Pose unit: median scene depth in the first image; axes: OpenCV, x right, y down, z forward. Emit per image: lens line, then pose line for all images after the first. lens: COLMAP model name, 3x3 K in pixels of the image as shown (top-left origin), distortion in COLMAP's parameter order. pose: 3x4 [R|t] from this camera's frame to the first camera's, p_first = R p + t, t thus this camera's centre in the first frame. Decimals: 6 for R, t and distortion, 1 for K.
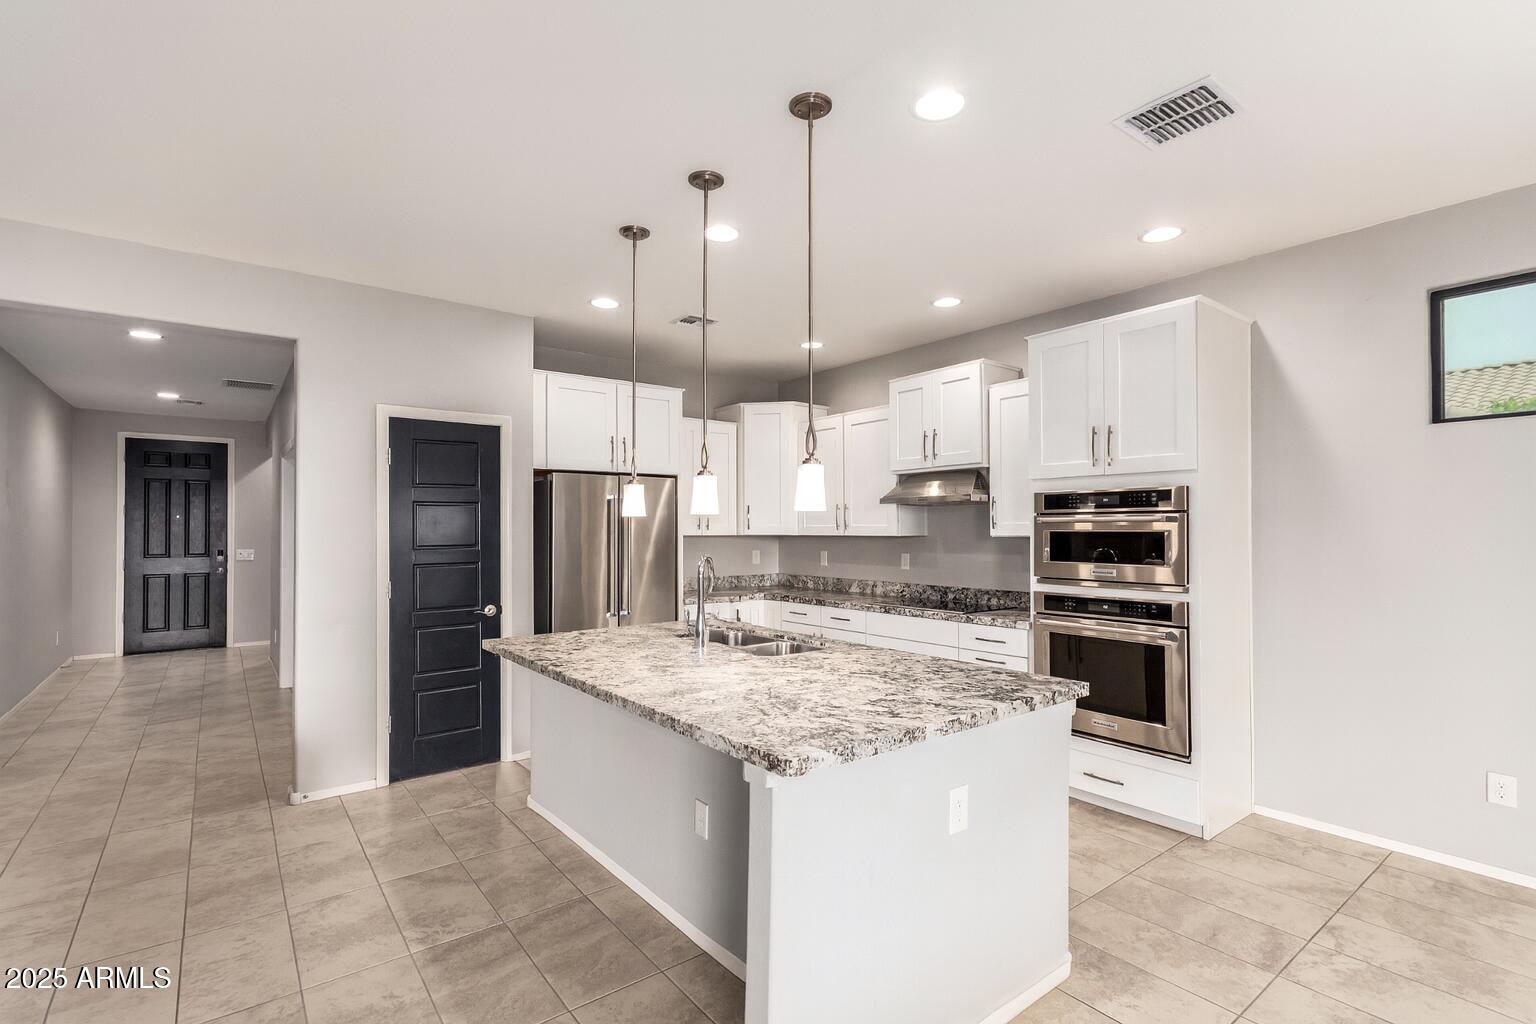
lens RADIAL K [[707.1, 0, 775.7], [0, 707.1, 524.1], [0, 0, 1]] dist [0.003729, 0.000702]
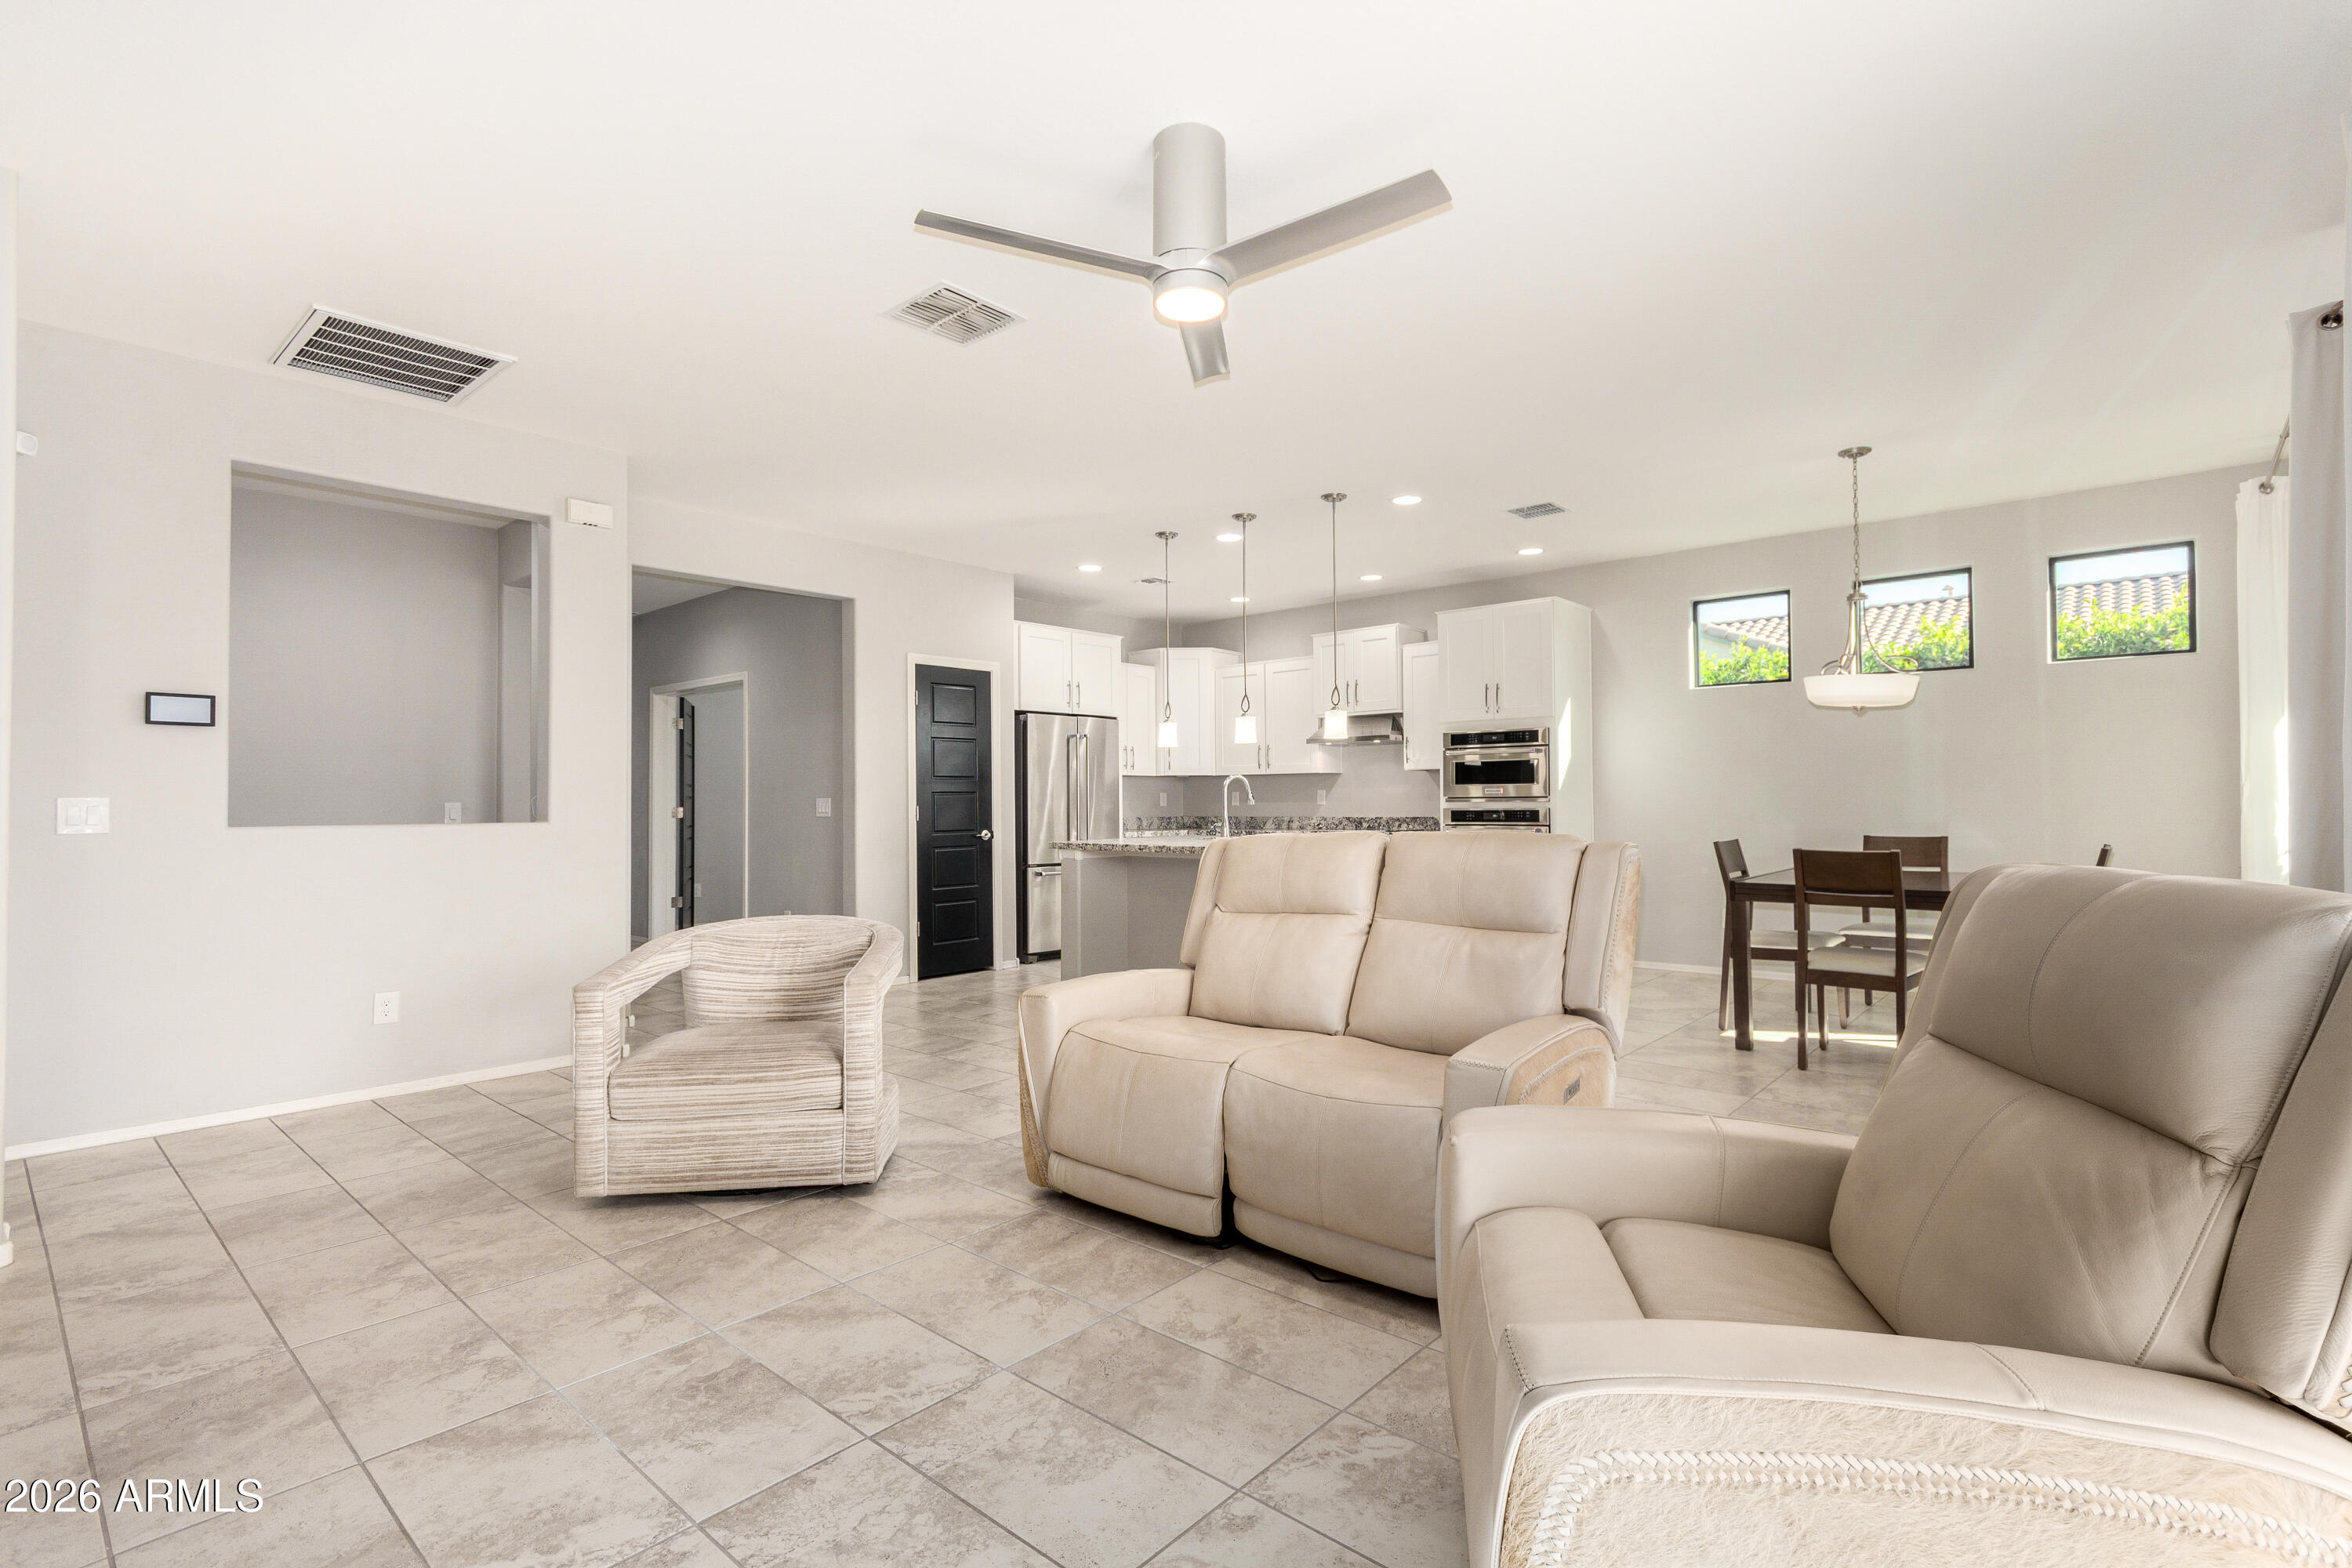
lens RADIAL K [[1094.0, 0, 1210.3], [0, 1094.0, 779.5], [0, 0, 1]] dist [0.017015, 0.000056]
pose [[0.980529, -0.001184, 0.196369, -0.427735], [0.004086, 0.999888, -0.014372, 0.065708], [-0.196330, 0.014894, 0.980425, -0.847098]]
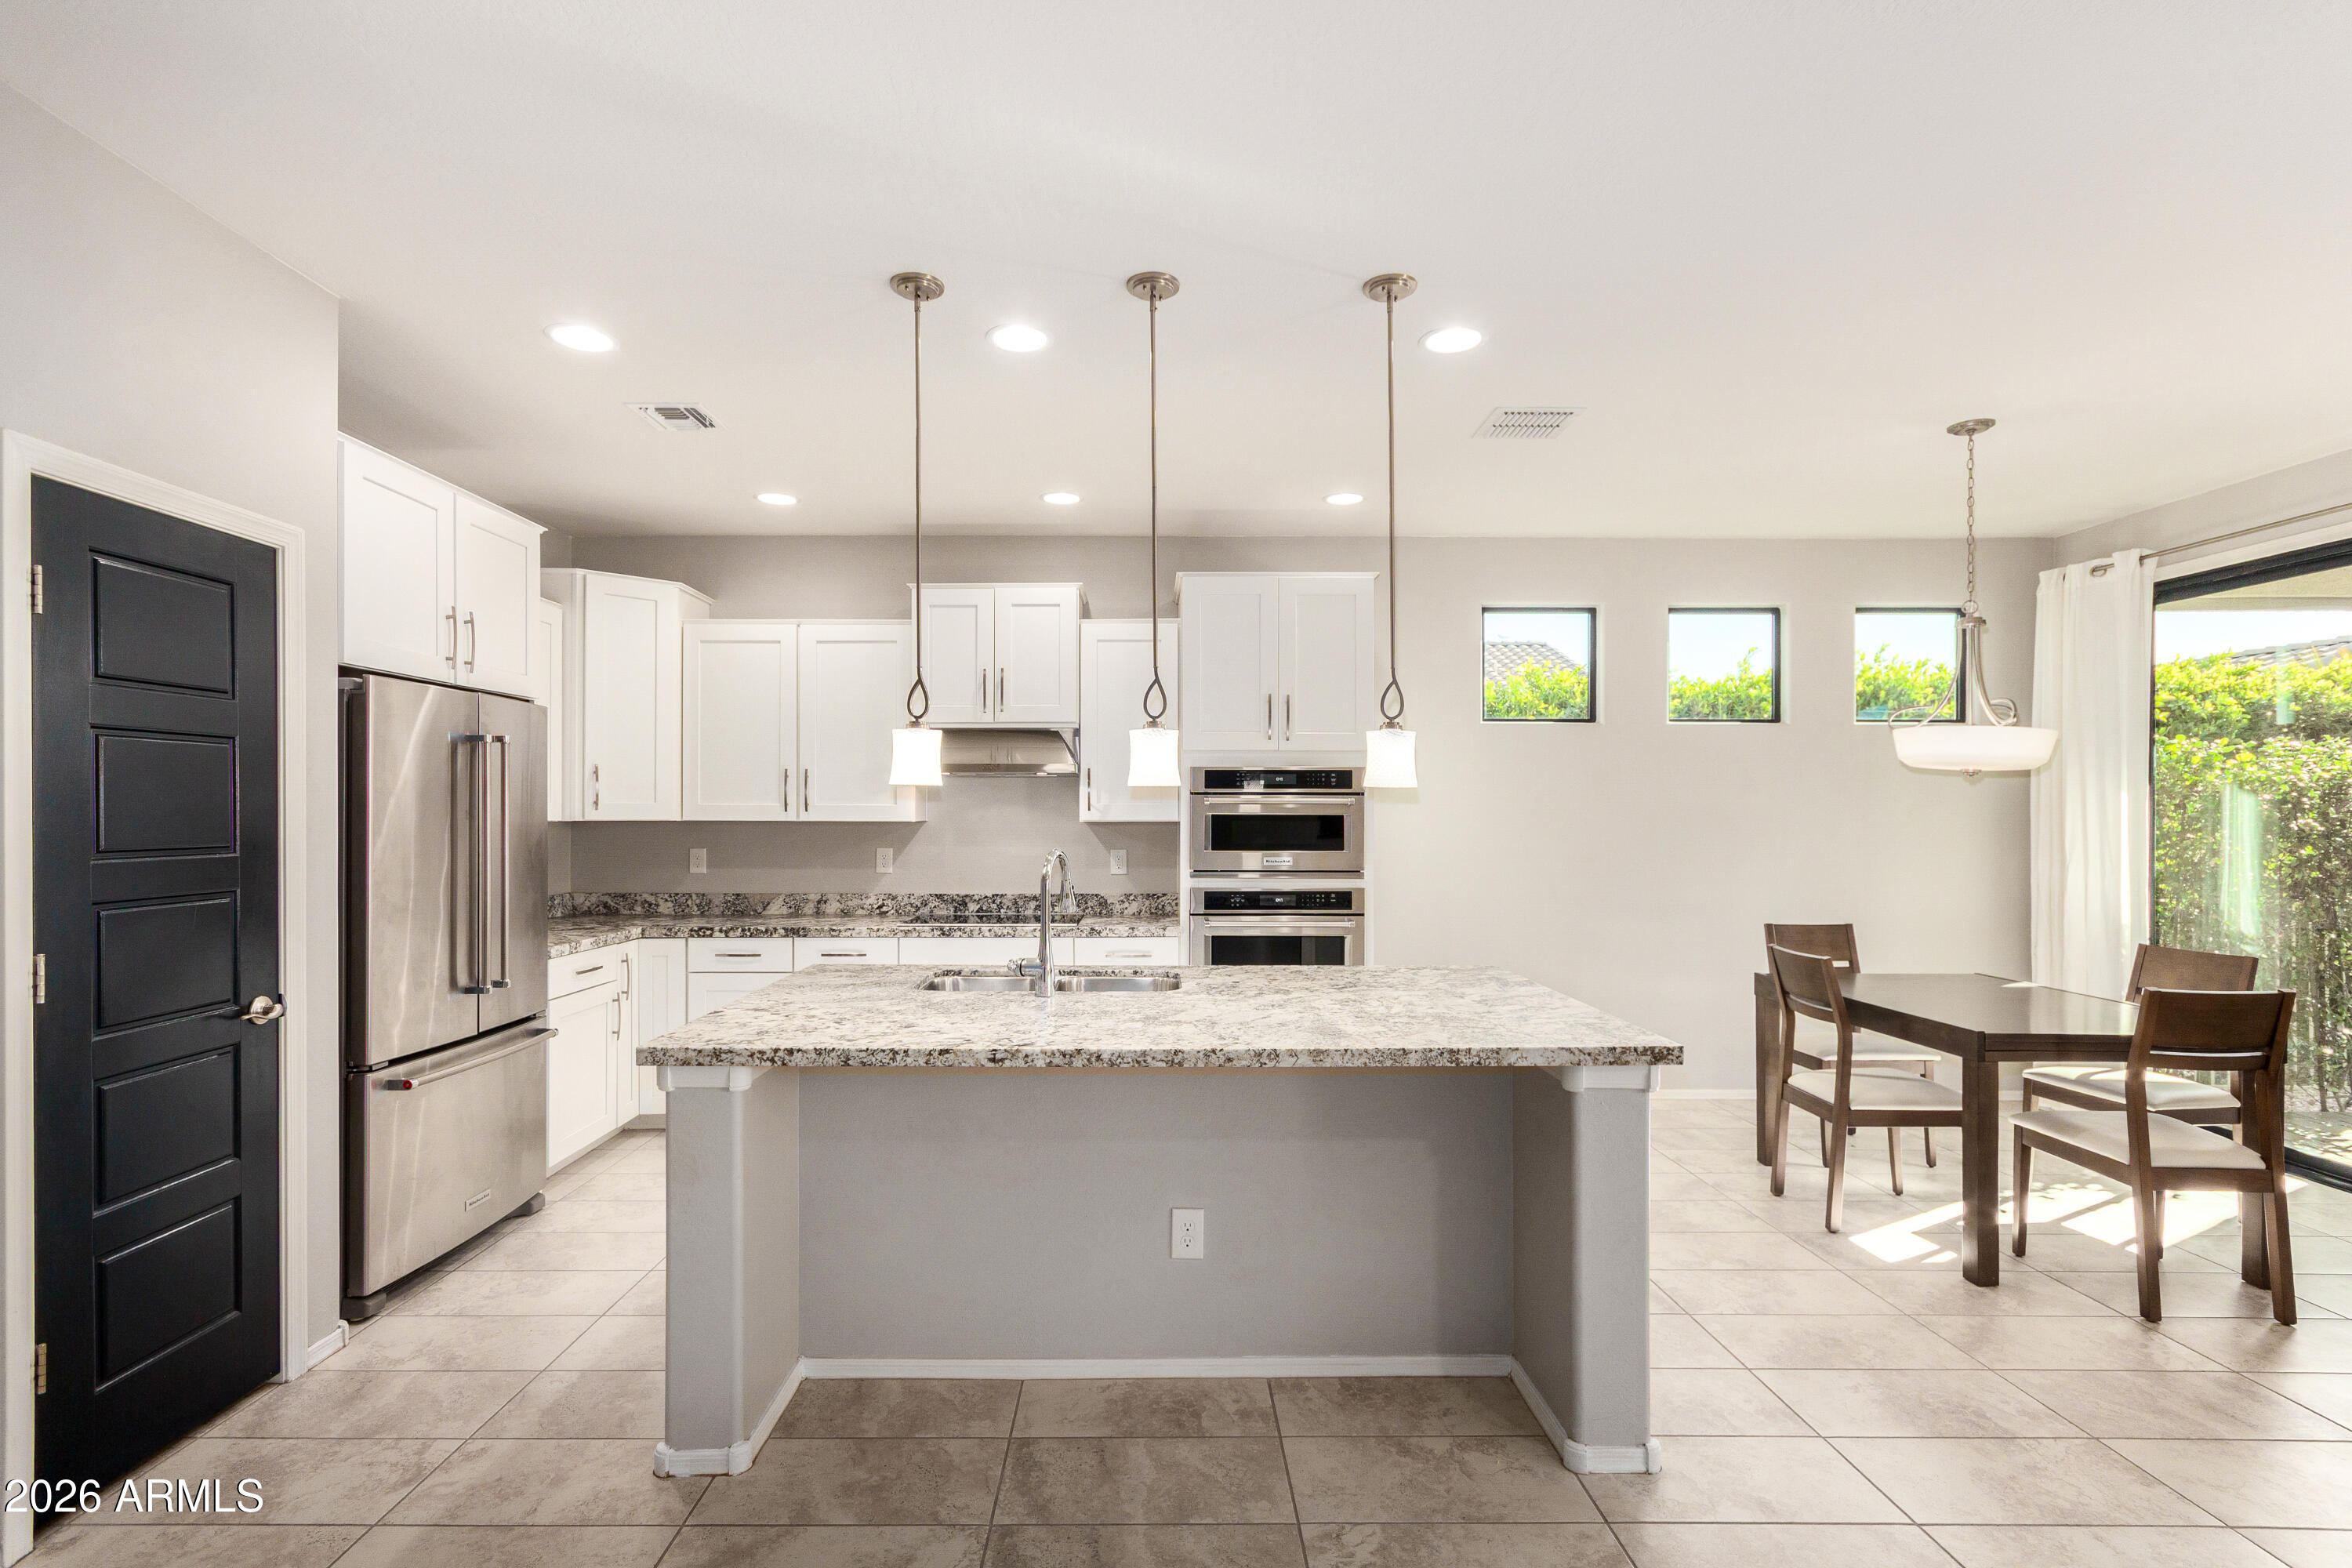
lens RADIAL K [[1104.9, 0, 1138.4], [0, 1104.9, 811.1], [0, 0, 1]] dist [-0.002451, -0.000608]
pose [[0.620730, 0.005733, 0.784003, -0.631854], [-0.009732, 0.999953, 0.000393, 0.006312], [-0.783964, -0.007874, 0.620757, 0.247823]]
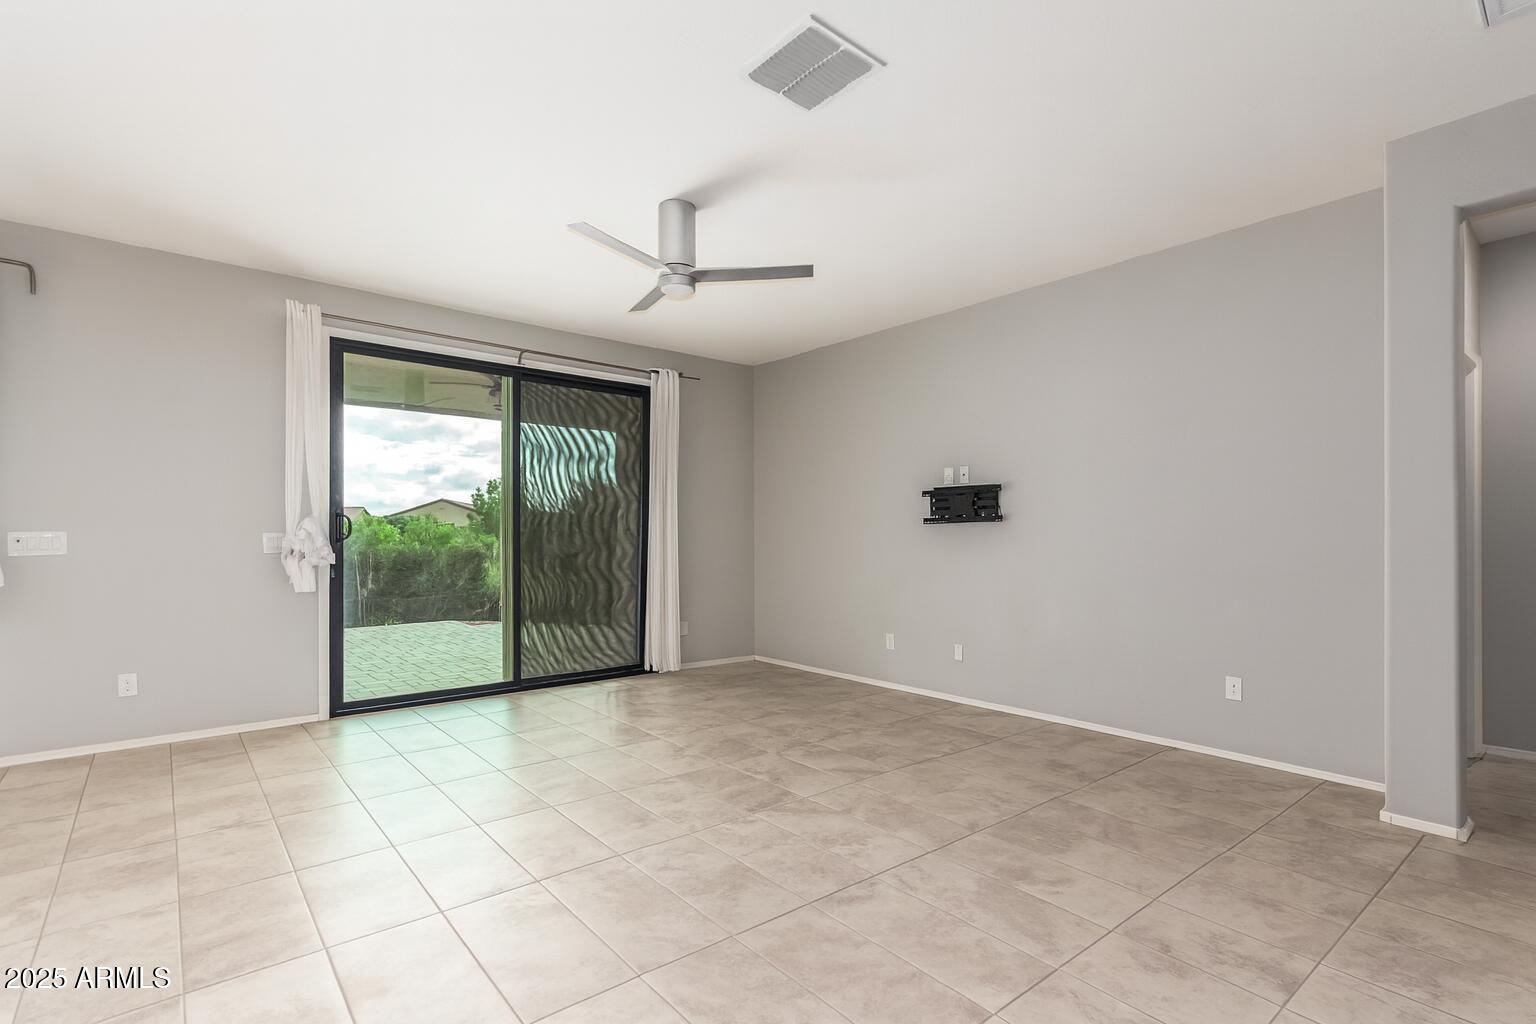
lens RADIAL K [[724.2, 0, 757.5], [0, 724.2, 540.0], [0, 0, 1]] dist [-0.001973, 0.008819]
pose [[-0.999828, 0.000819, -0.018511, -0.383078], [0.000913, 0.999986, -0.005117, 0.069017], [0.018507, -0.005133, -0.999816, 0.694140]]
